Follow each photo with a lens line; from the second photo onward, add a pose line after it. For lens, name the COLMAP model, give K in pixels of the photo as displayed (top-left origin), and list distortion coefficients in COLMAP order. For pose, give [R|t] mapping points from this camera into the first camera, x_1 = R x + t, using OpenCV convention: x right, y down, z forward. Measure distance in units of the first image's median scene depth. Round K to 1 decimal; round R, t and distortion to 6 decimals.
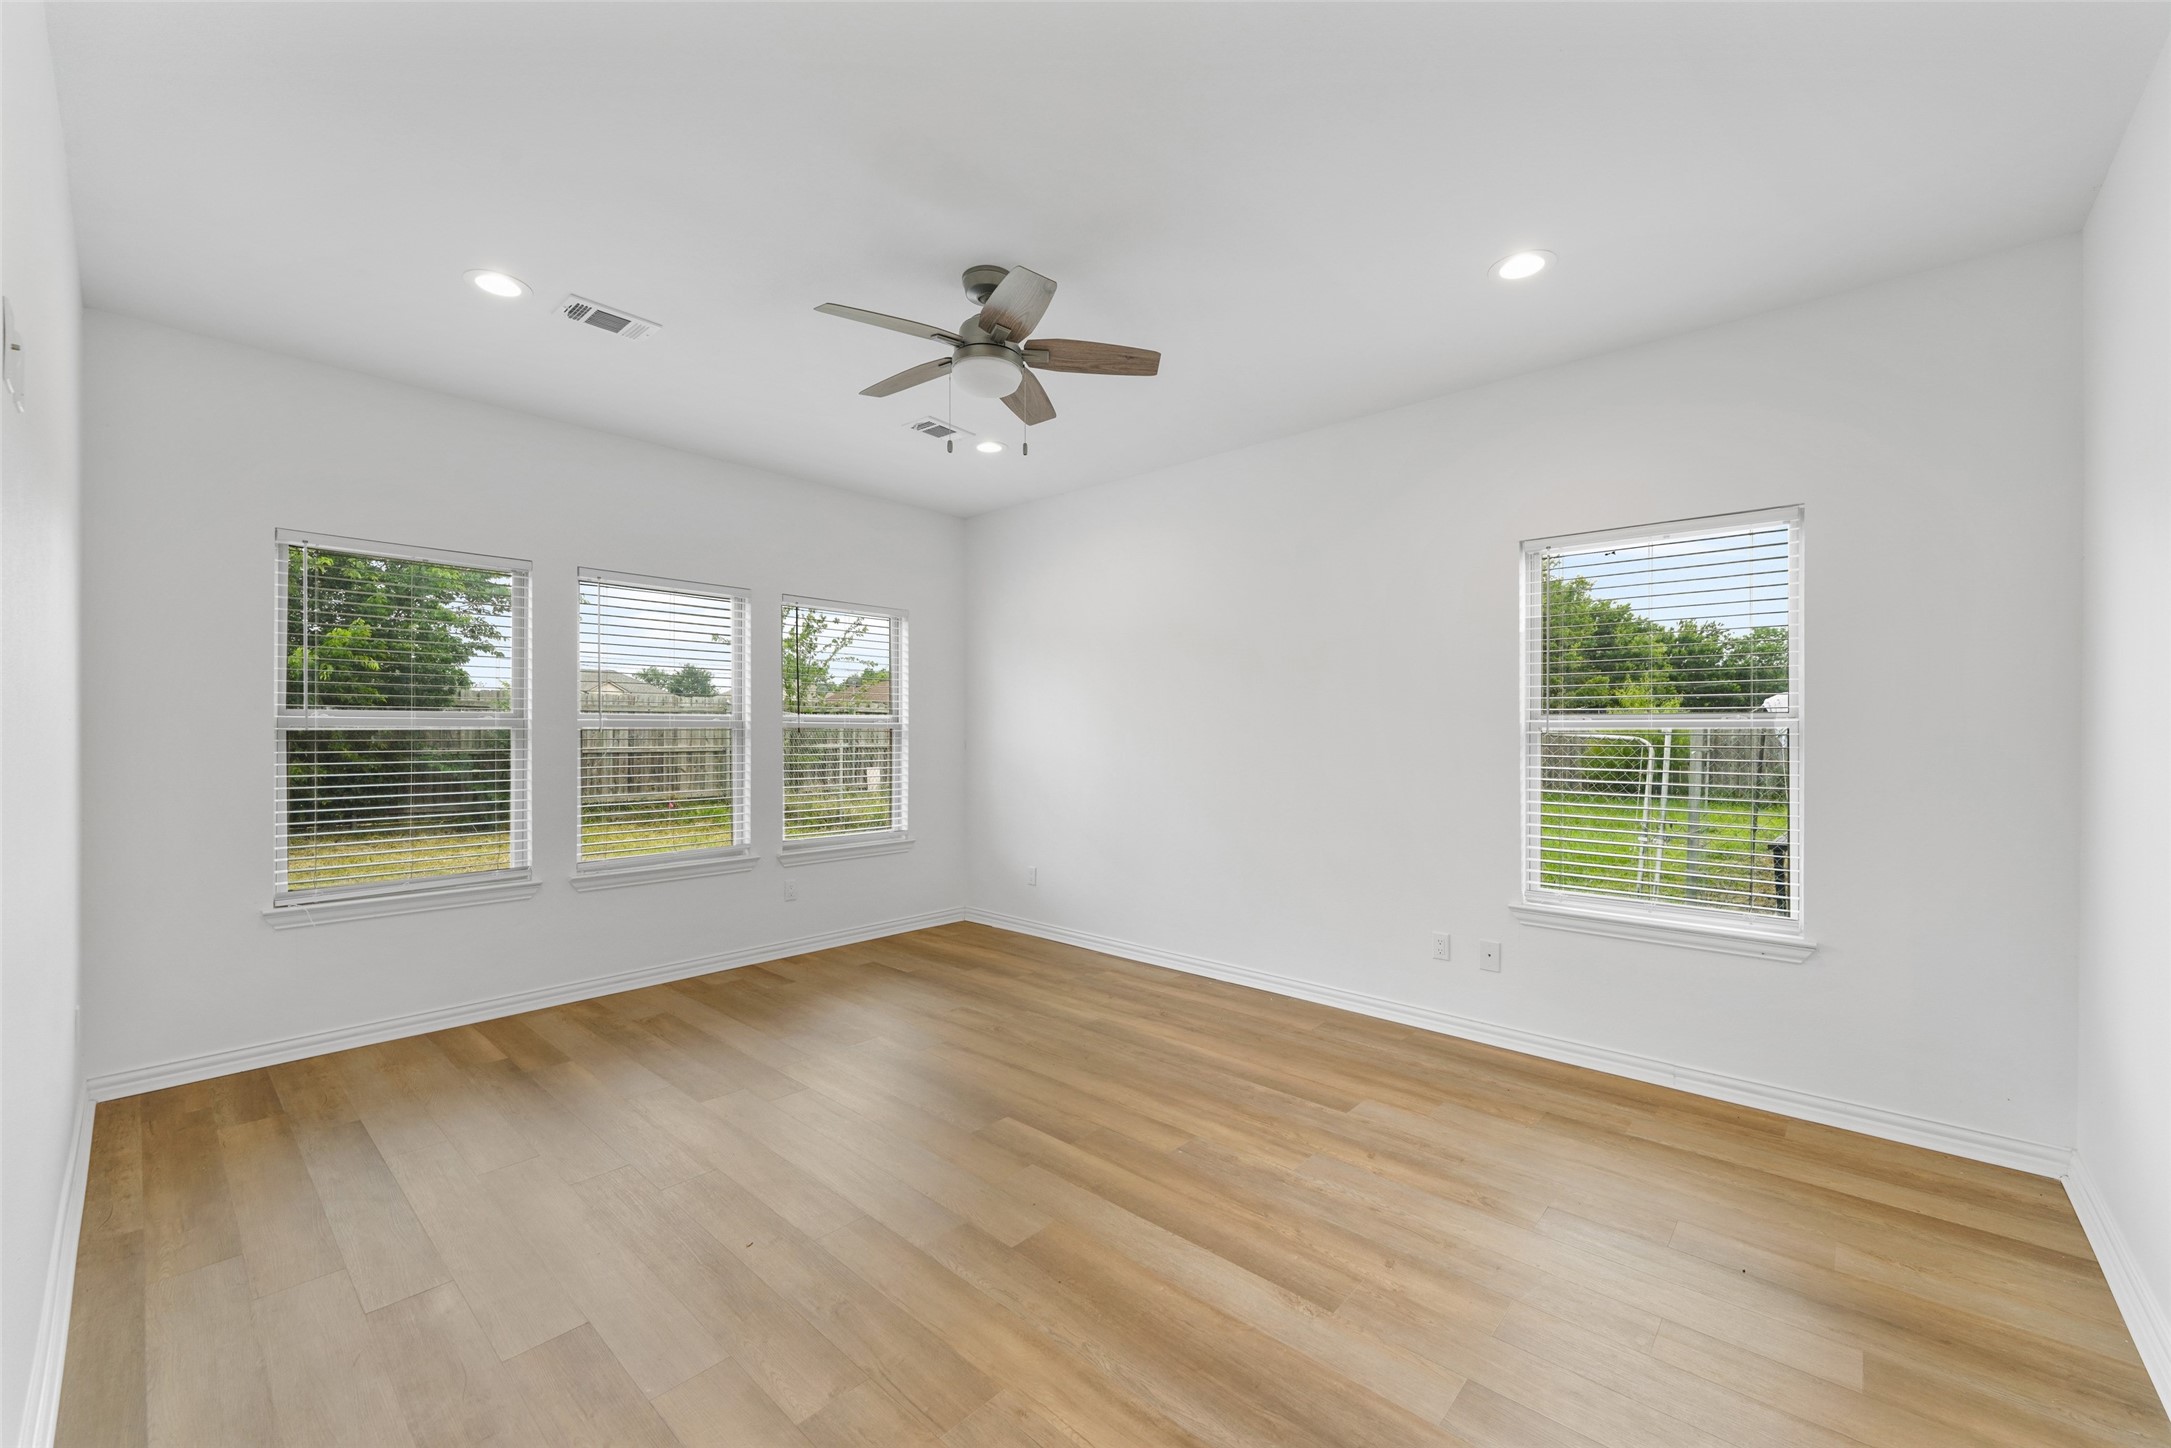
lens RADIAL K [[859.2, 0, 1081.5], [0, 859.2, 730.2], [0, 0, 1]] dist [-0.001040, -0.000135]
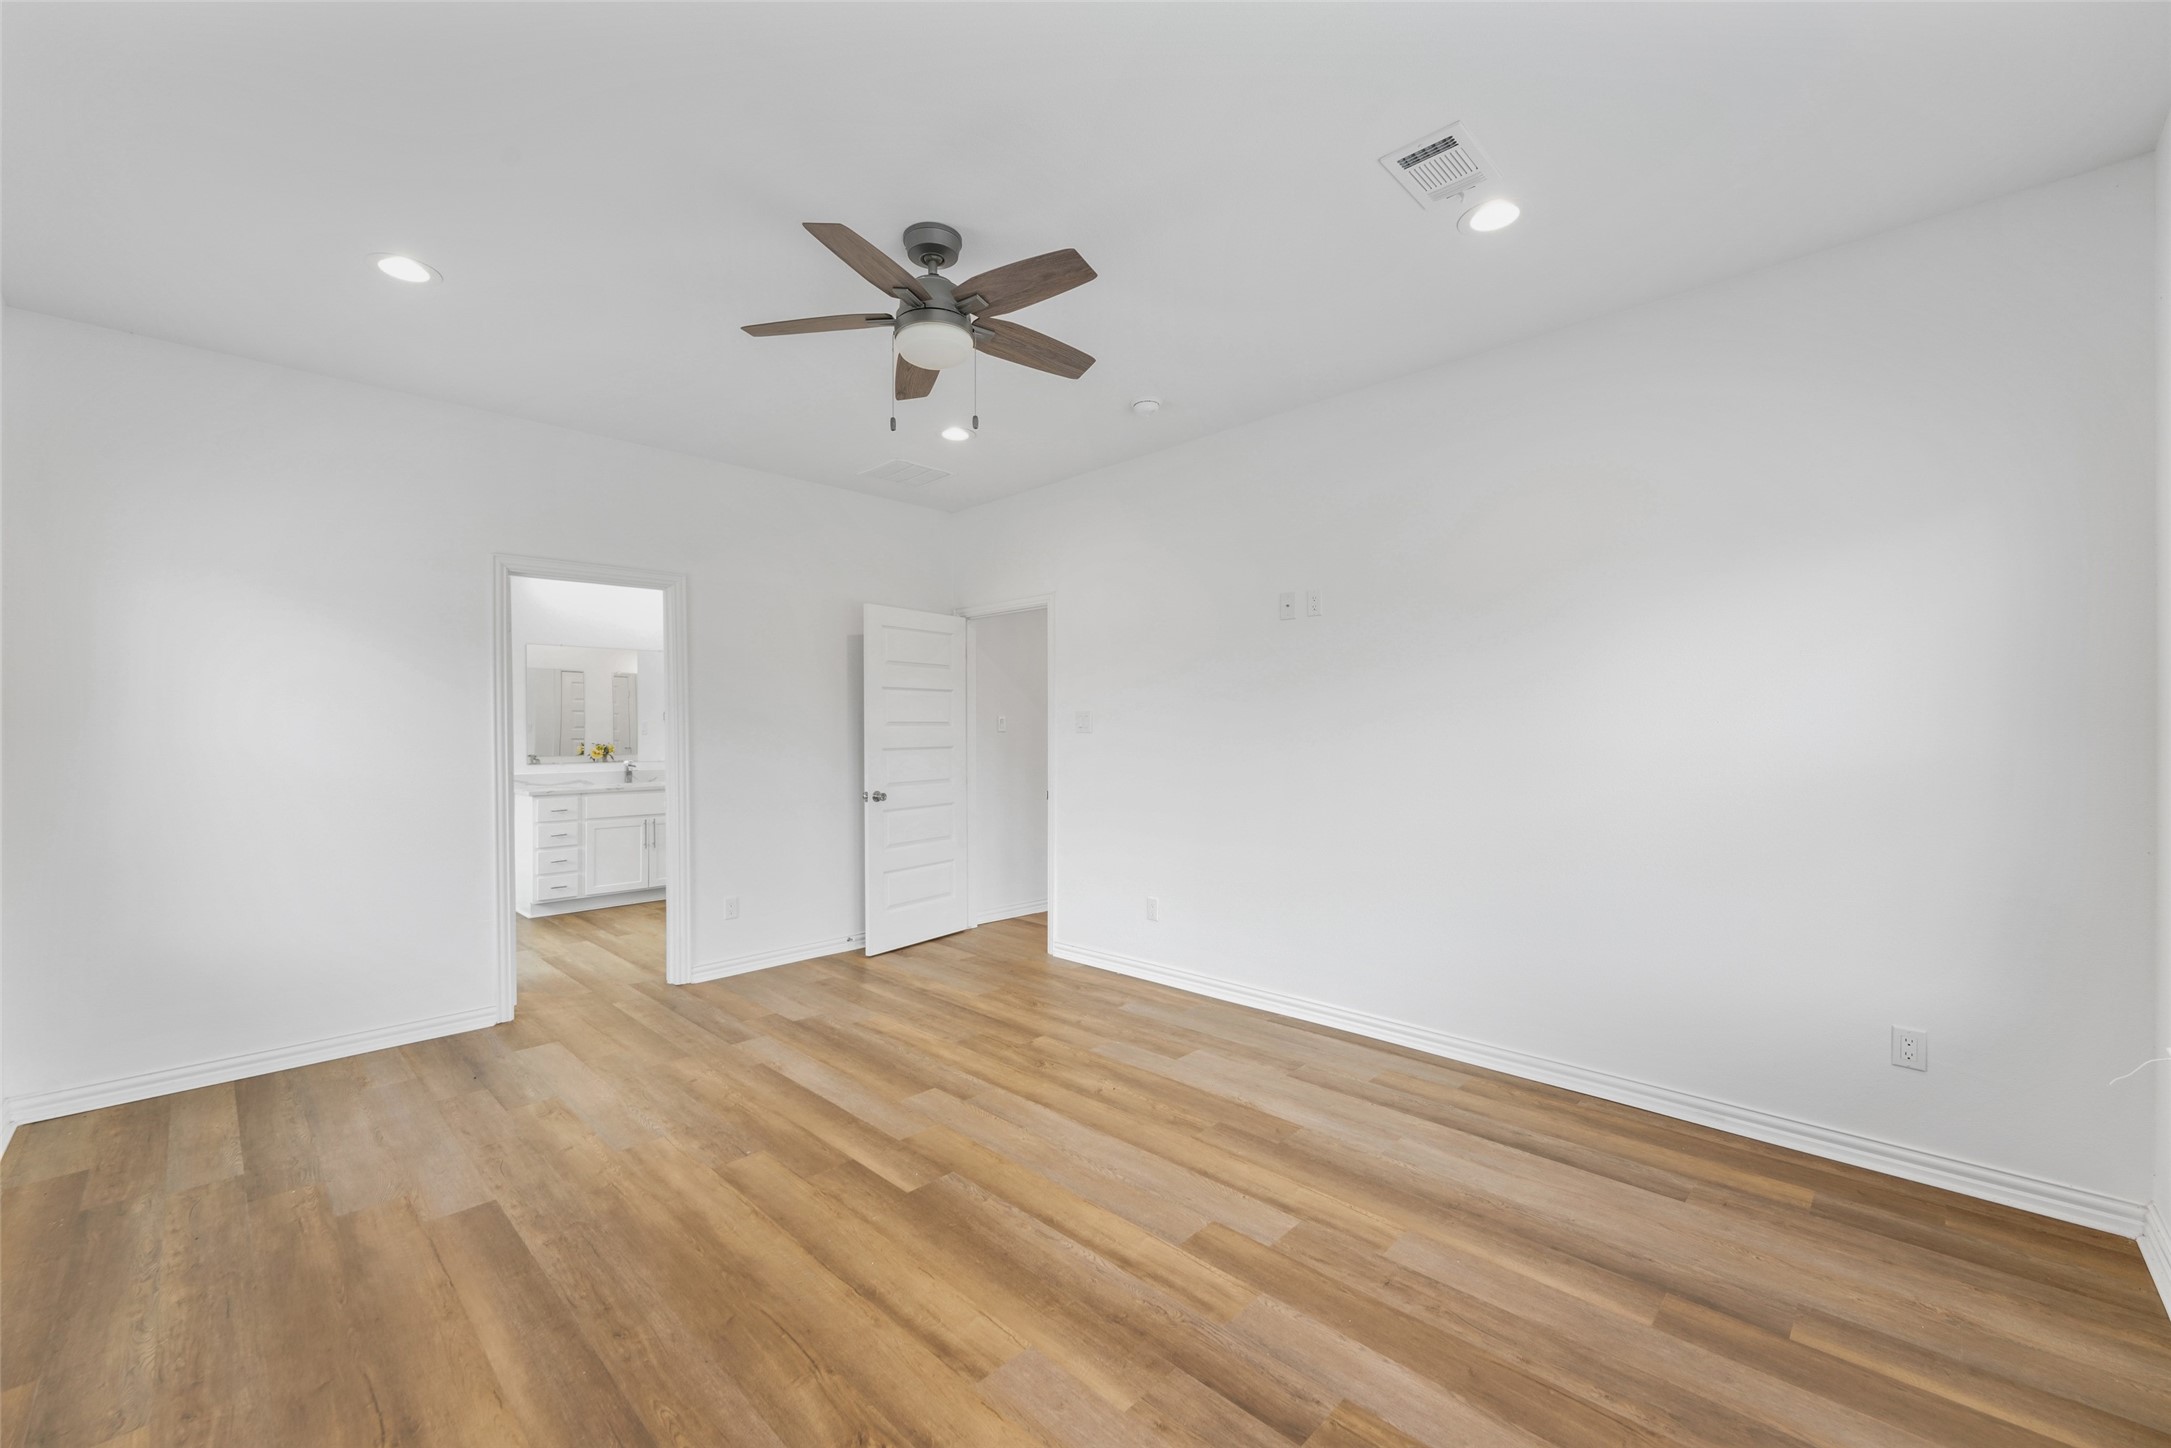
lens RADIAL K [[859.2, 0, 1090.2], [0, 859.2, 728.1], [0, 0, 1]] dist [-0.001040, -0.000135]
pose [[-0.999605, 0.002792, 0.027964, -0.302526], [0.002641, 0.999982, -0.005436, -0.000057], [-0.027978, -0.005360, -0.999594, 1.919778]]
